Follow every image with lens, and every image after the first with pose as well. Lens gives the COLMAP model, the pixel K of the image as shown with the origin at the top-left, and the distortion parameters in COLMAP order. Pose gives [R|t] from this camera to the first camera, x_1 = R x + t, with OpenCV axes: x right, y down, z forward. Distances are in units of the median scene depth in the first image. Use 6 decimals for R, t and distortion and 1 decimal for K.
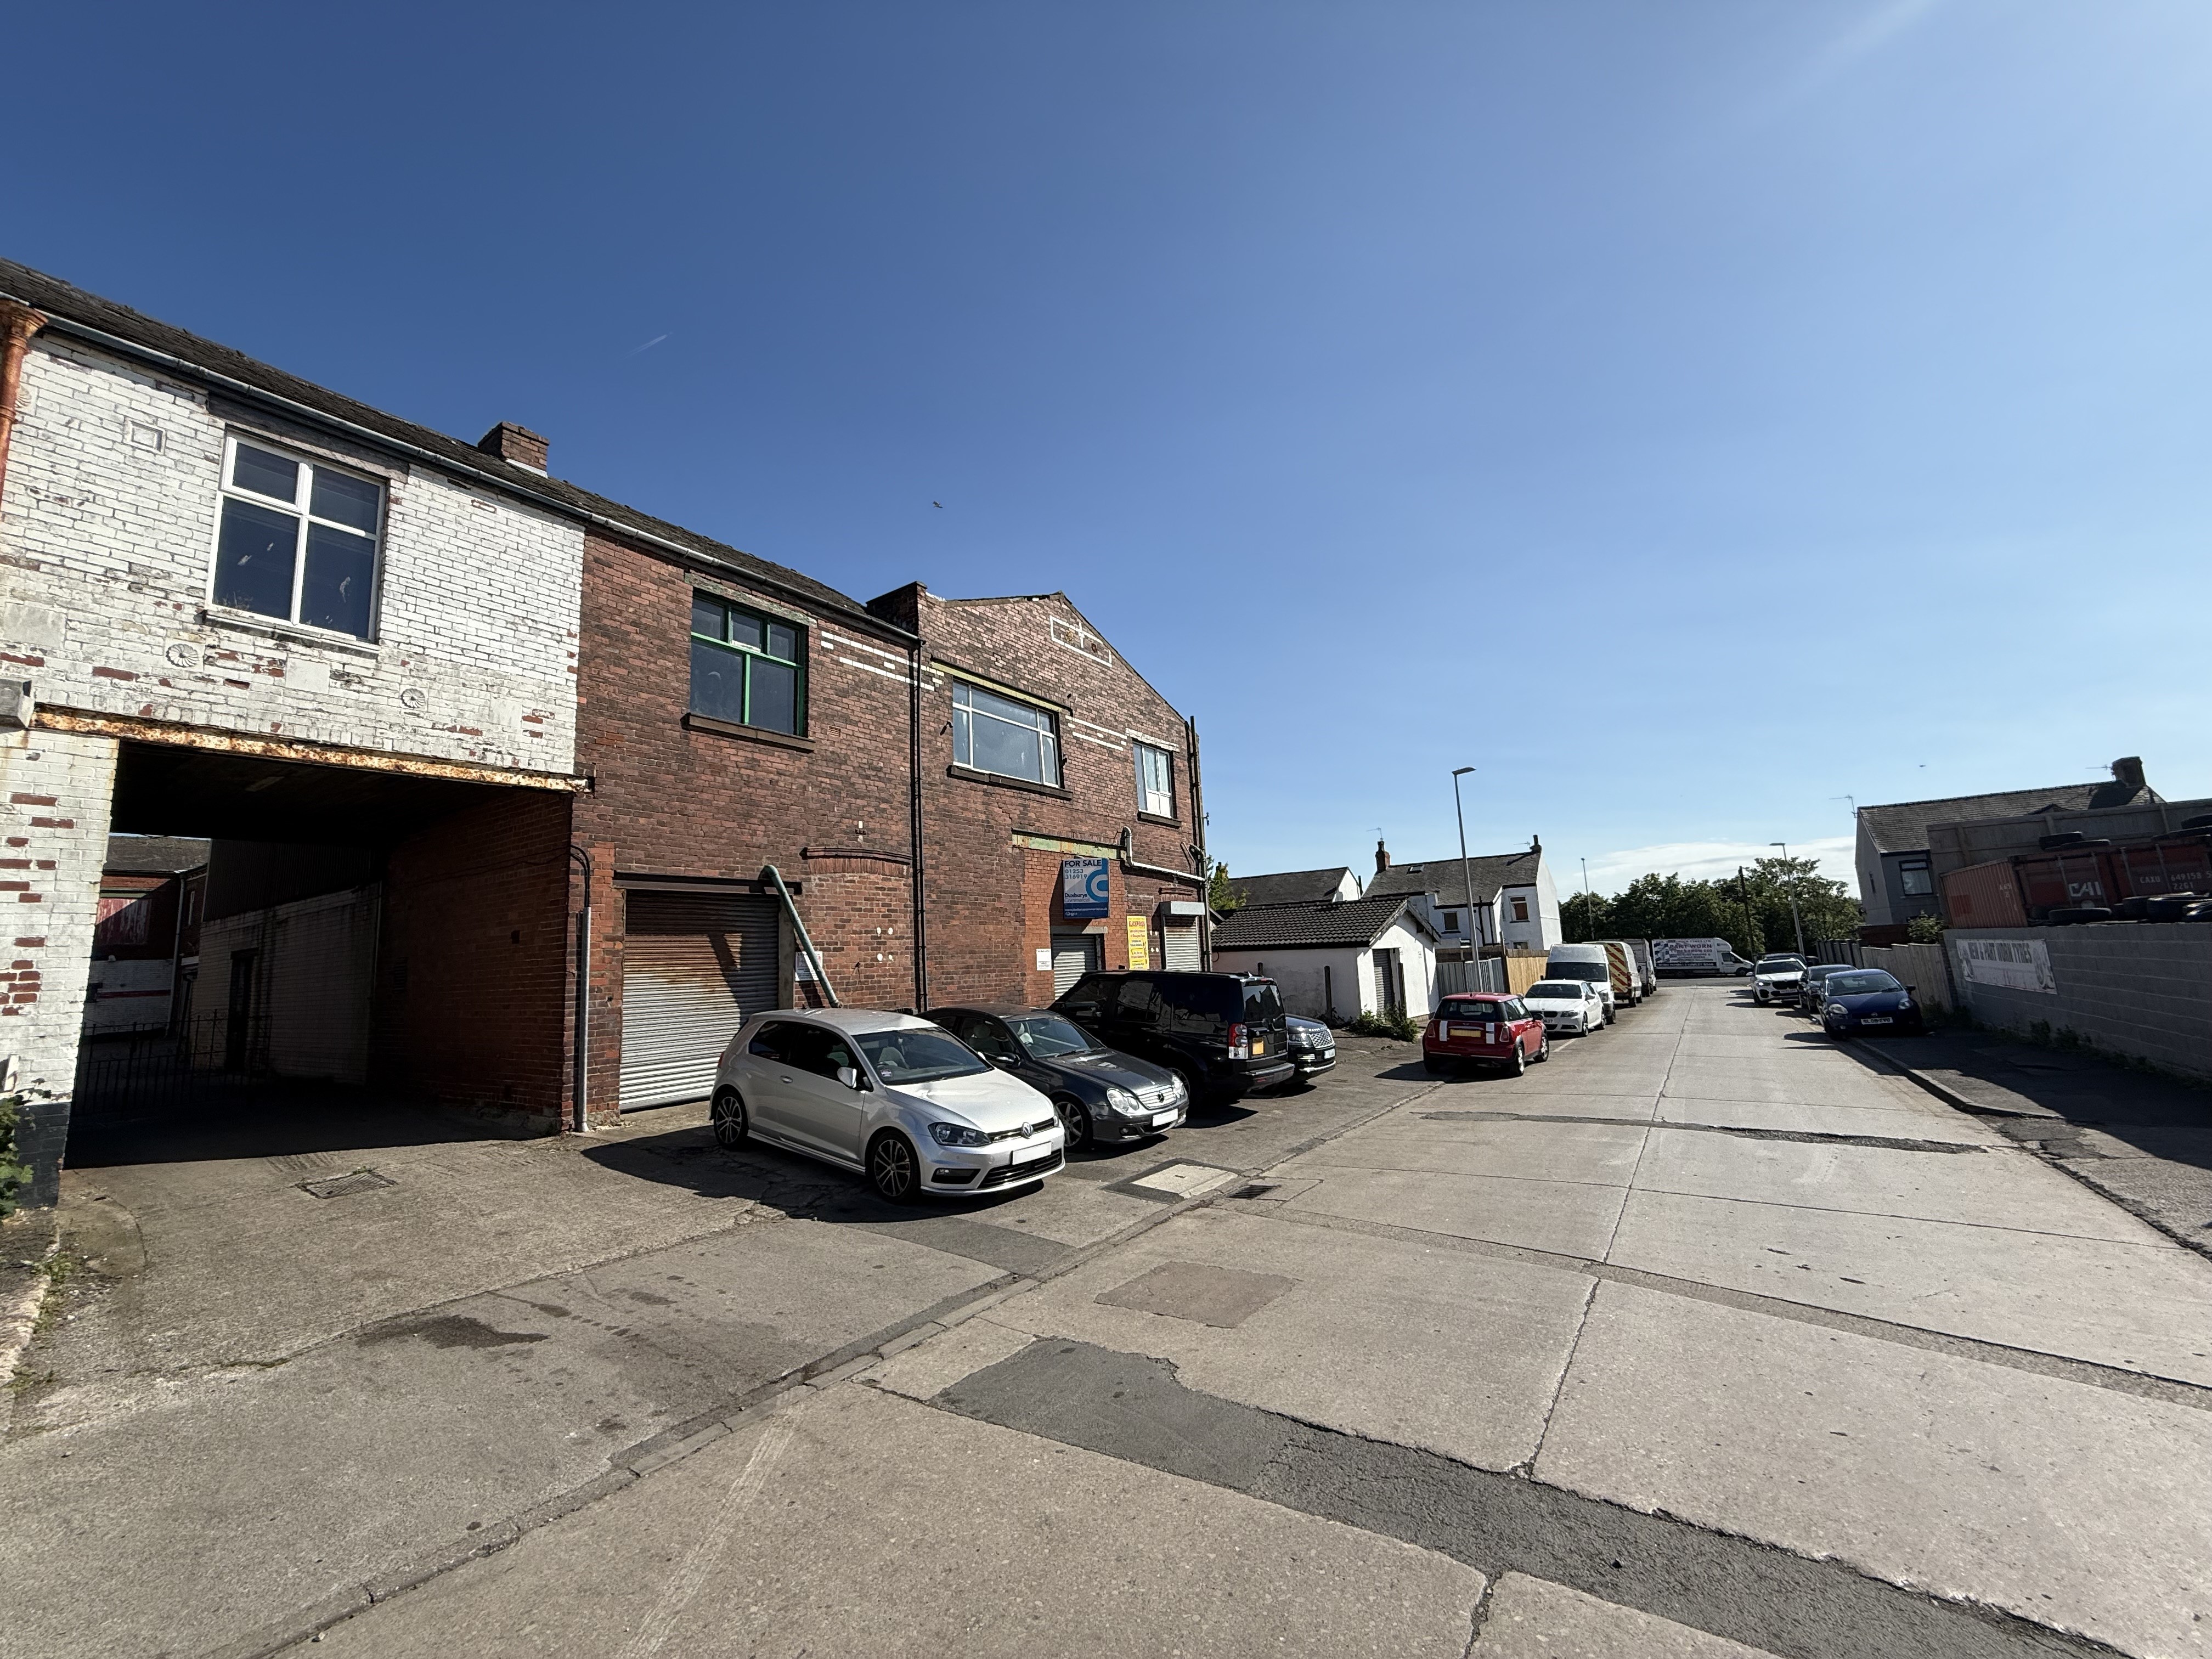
lens RADIAL K [[882.4, 0, 1102.6], [0, 882.4, 828.1], [0, 0, 1]] dist [-0.001355, 0.000062]
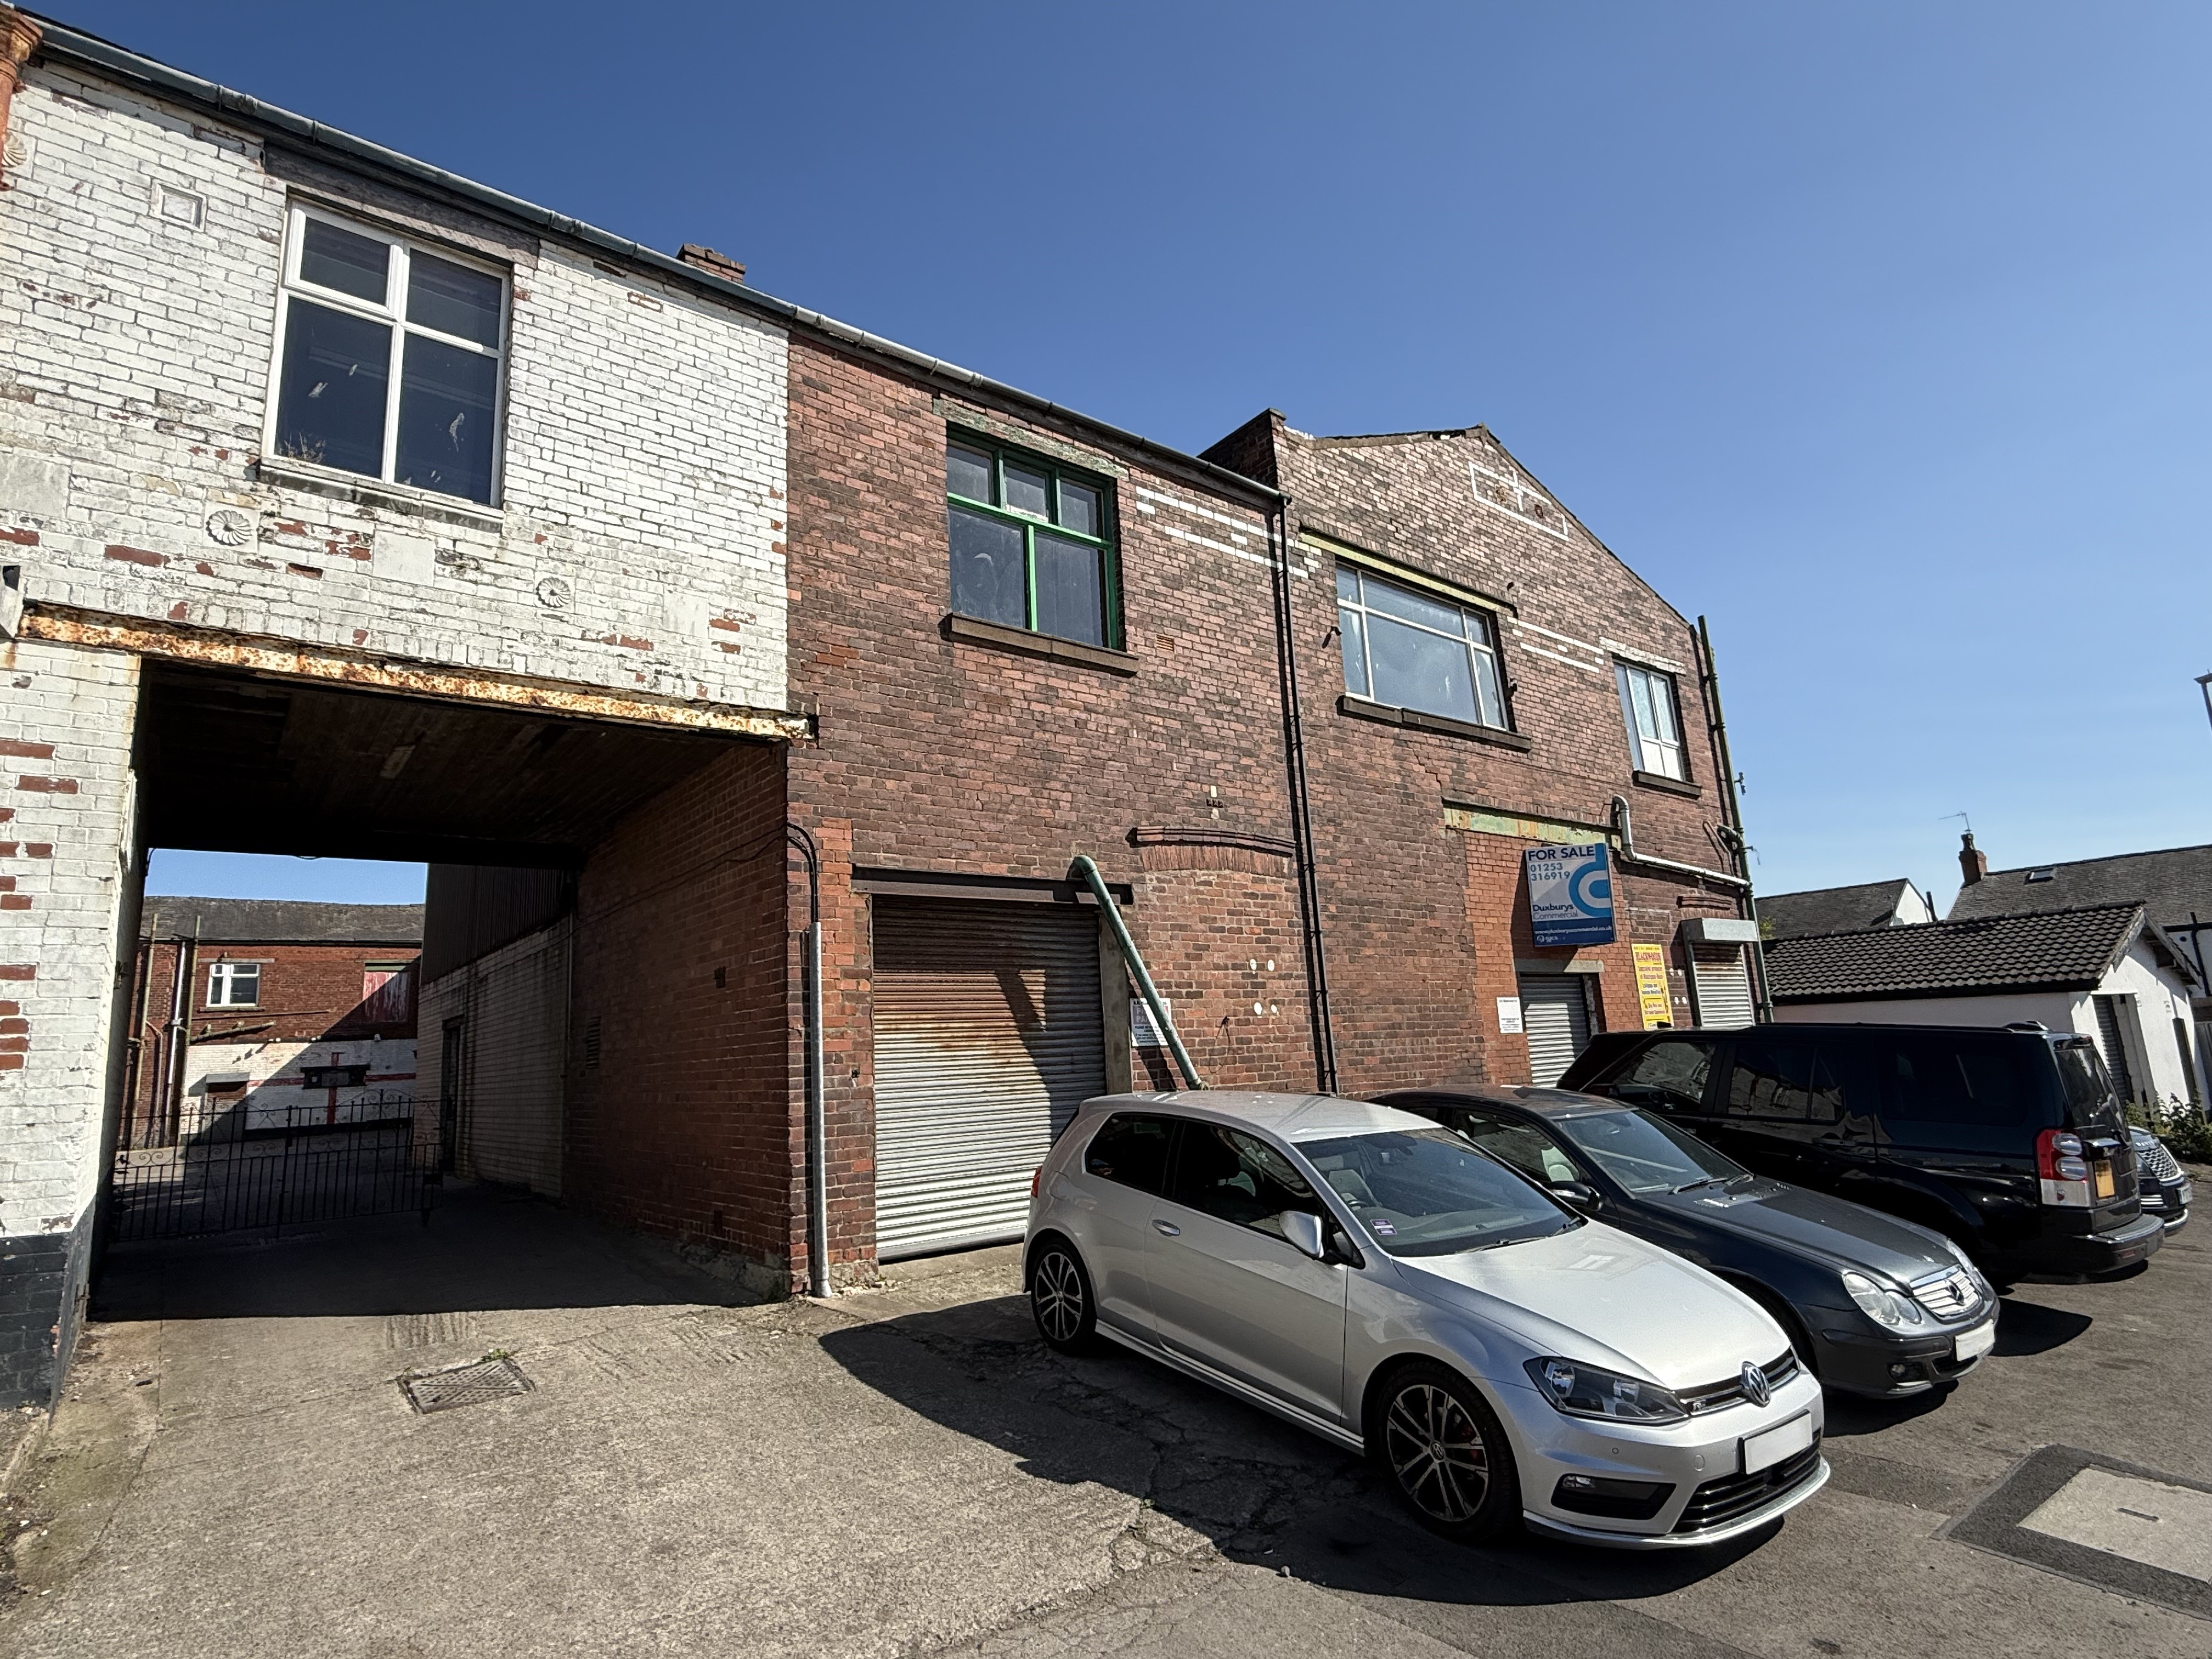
lens RADIAL K [[1144.8, 0, 1107.3], [0, 1144.8, 834.0], [0, 0, 1]] dist [-0.001003, -0.000642]
pose [[0.954415, -0.061135, -0.292156, -0.140963], [0.052900, 0.997950, -0.036012, 0.061474], [0.293759, 0.018915, 0.955692, 0.271985]]
